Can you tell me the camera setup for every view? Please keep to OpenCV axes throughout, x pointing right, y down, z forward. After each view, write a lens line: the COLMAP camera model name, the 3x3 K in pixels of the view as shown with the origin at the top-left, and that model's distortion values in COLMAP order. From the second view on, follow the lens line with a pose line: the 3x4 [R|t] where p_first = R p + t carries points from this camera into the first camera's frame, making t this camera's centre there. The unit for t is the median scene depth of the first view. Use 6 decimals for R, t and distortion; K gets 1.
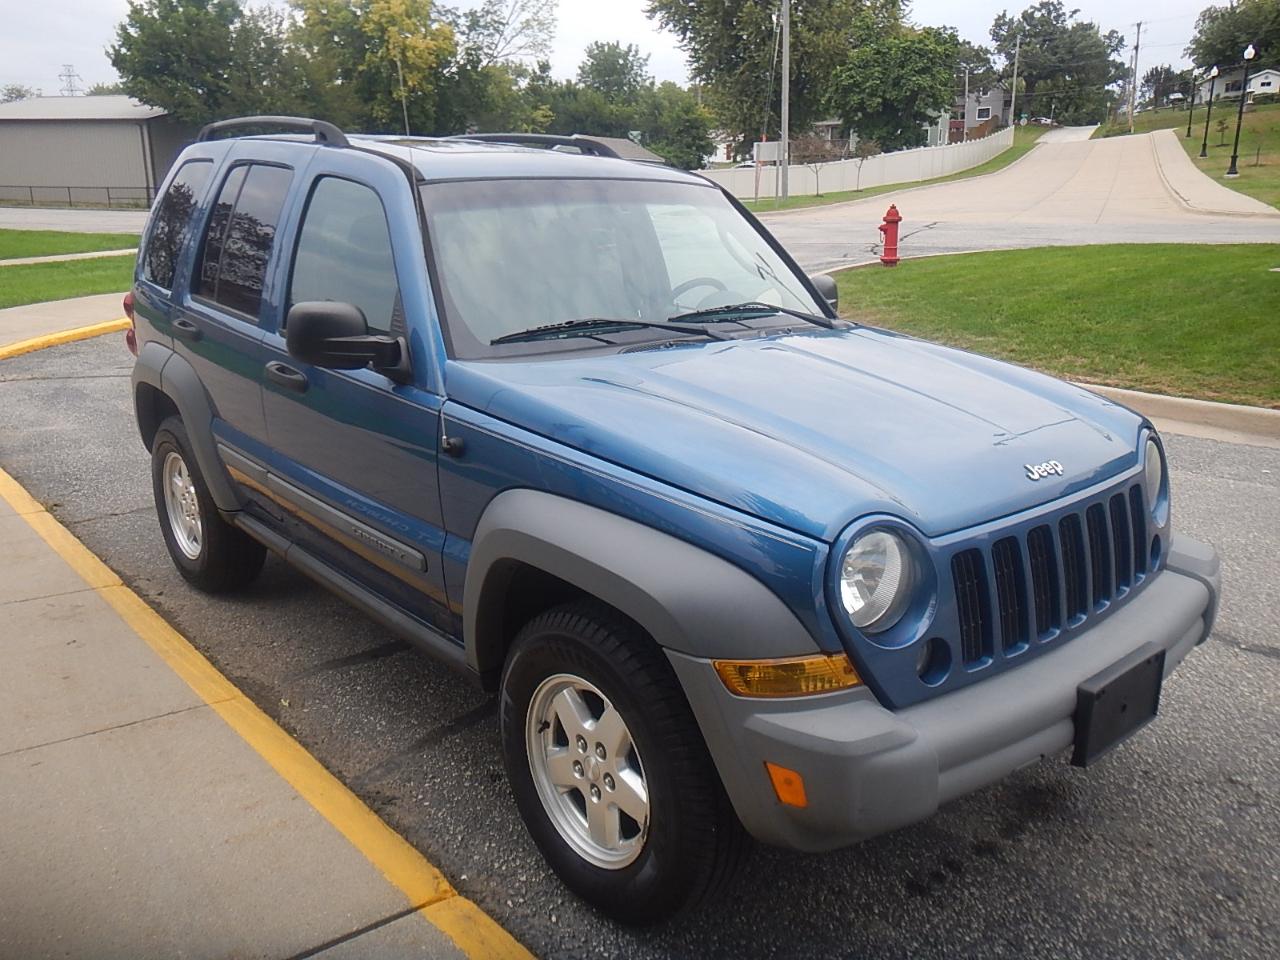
lens RADIAL K [[978.7, 0, 704.9], [0, 978.7, 549.9], [0, 0, 1]] dist [-0.044517, 0.020163]
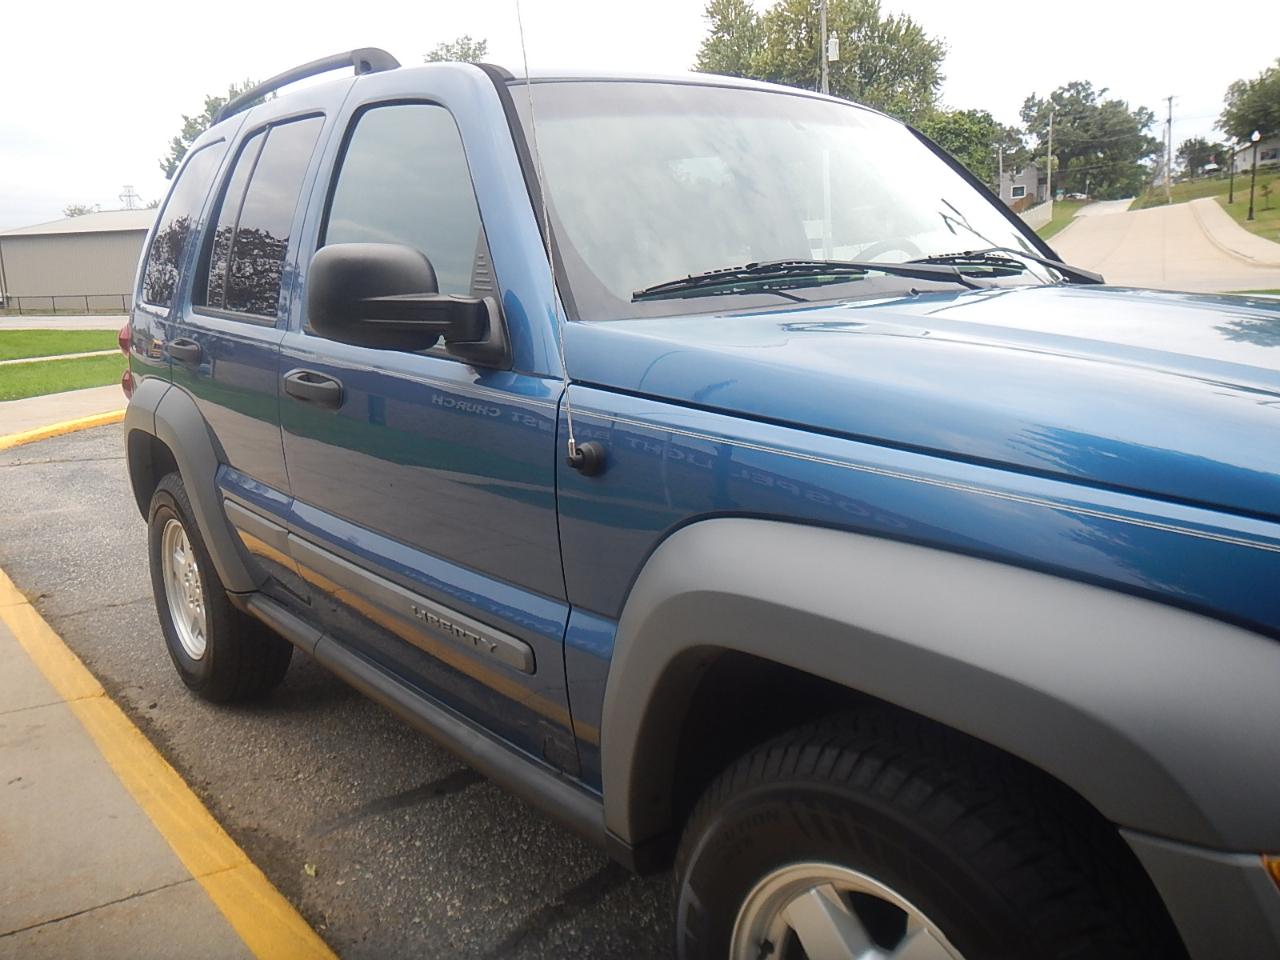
lens RADIAL K [[978.7, 0, 715.7], [0, 978.7, 555.0], [0, 0, 1]] dist [-0.044517, 0.020163]
pose [[0.999086, -0.029614, -0.030829, -0.096946], [0.026982, 0.996222, -0.082545, 0.002023], [0.033157, 0.081638, 0.996110, 0.251570]]
